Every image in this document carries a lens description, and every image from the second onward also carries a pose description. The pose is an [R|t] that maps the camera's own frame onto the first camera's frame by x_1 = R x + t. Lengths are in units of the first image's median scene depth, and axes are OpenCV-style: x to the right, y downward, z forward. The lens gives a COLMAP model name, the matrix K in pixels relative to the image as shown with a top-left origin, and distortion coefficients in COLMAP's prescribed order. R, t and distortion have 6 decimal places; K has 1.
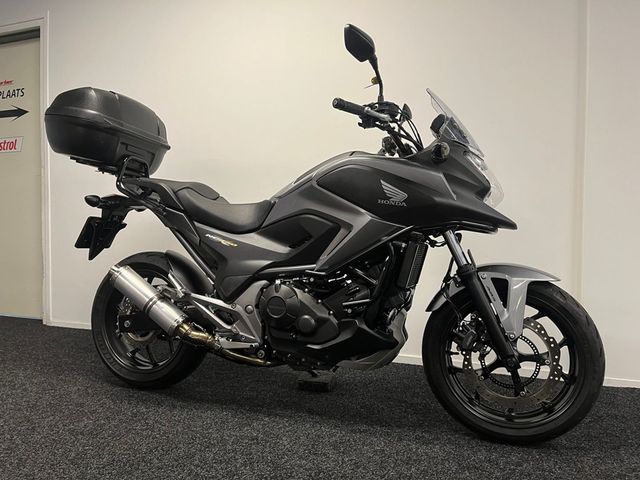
lens RADIAL K [[485.0, 0, 320.0], [0, 485.0, 240.0], [0, 0, 1]] dist [0.020403, -0.004505]
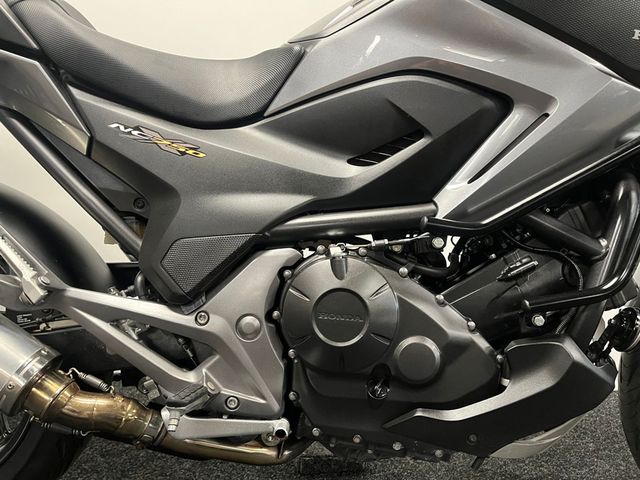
lens RADIAL K [[485.0, 0, 320.0], [0, 485.0, 240.0], [0, 0, 1]] dist [0.020403, -0.004505]
pose [[0.948318, -0.002916, 0.317307, -0.208575], [-0.008102, 0.999409, 0.033398, 0.063174], [-0.317217, -0.034243, 0.947735, 0.622195]]
